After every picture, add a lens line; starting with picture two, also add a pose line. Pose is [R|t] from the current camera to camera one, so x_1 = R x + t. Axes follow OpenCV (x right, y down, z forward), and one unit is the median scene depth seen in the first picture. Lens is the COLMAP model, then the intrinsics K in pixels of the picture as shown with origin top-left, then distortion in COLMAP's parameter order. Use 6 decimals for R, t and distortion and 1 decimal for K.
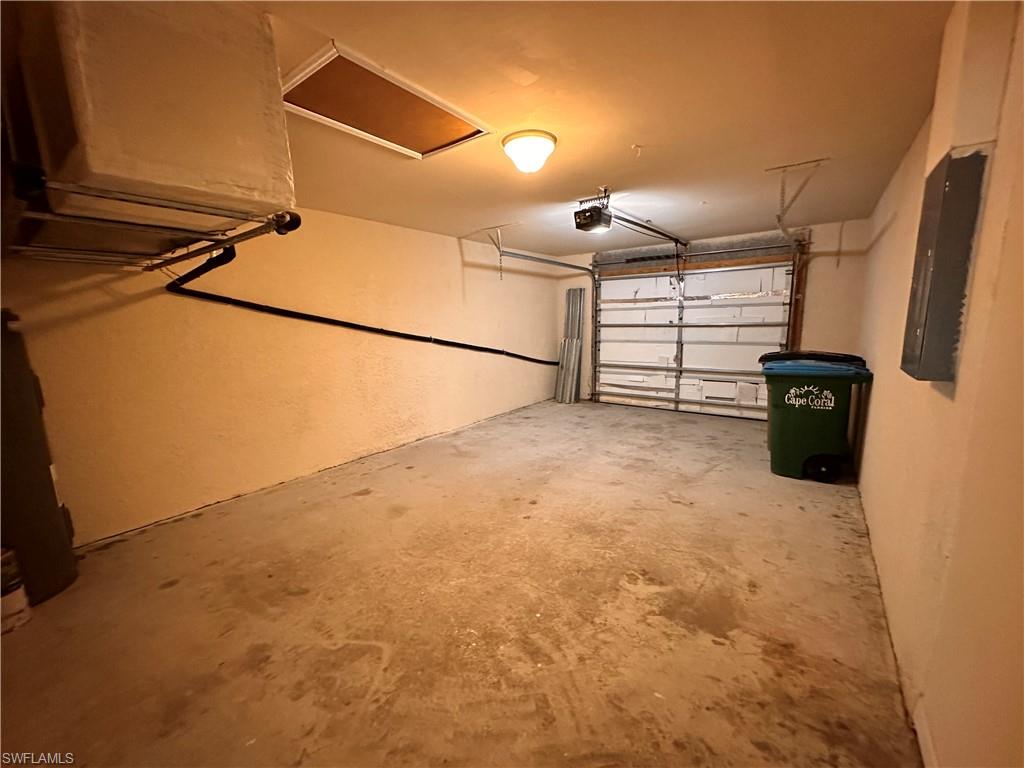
lens RADIAL K [[410.2, 0, 510.6], [0, 410.2, 385.2], [0, 0, 1]] dist [-0.003047, -0.000057]
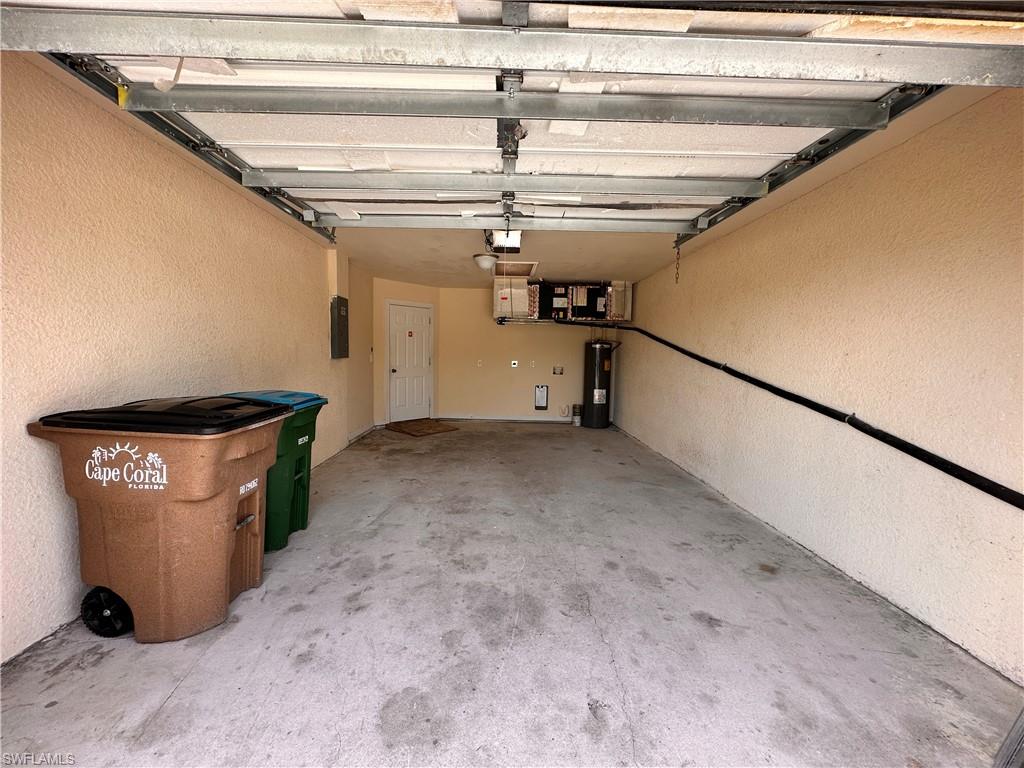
lens RADIAL K [[410.2, 0, 509.4], [0, 410.2, 381.5], [0, 0, 1]] dist [-0.003047, -0.000057]
pose [[-0.787376, 0.048751, -0.614542, 0.669304], [-0.101742, 0.972922, 0.207536, -0.225821], [0.608019, 0.225934, -0.761096, 1.487222]]
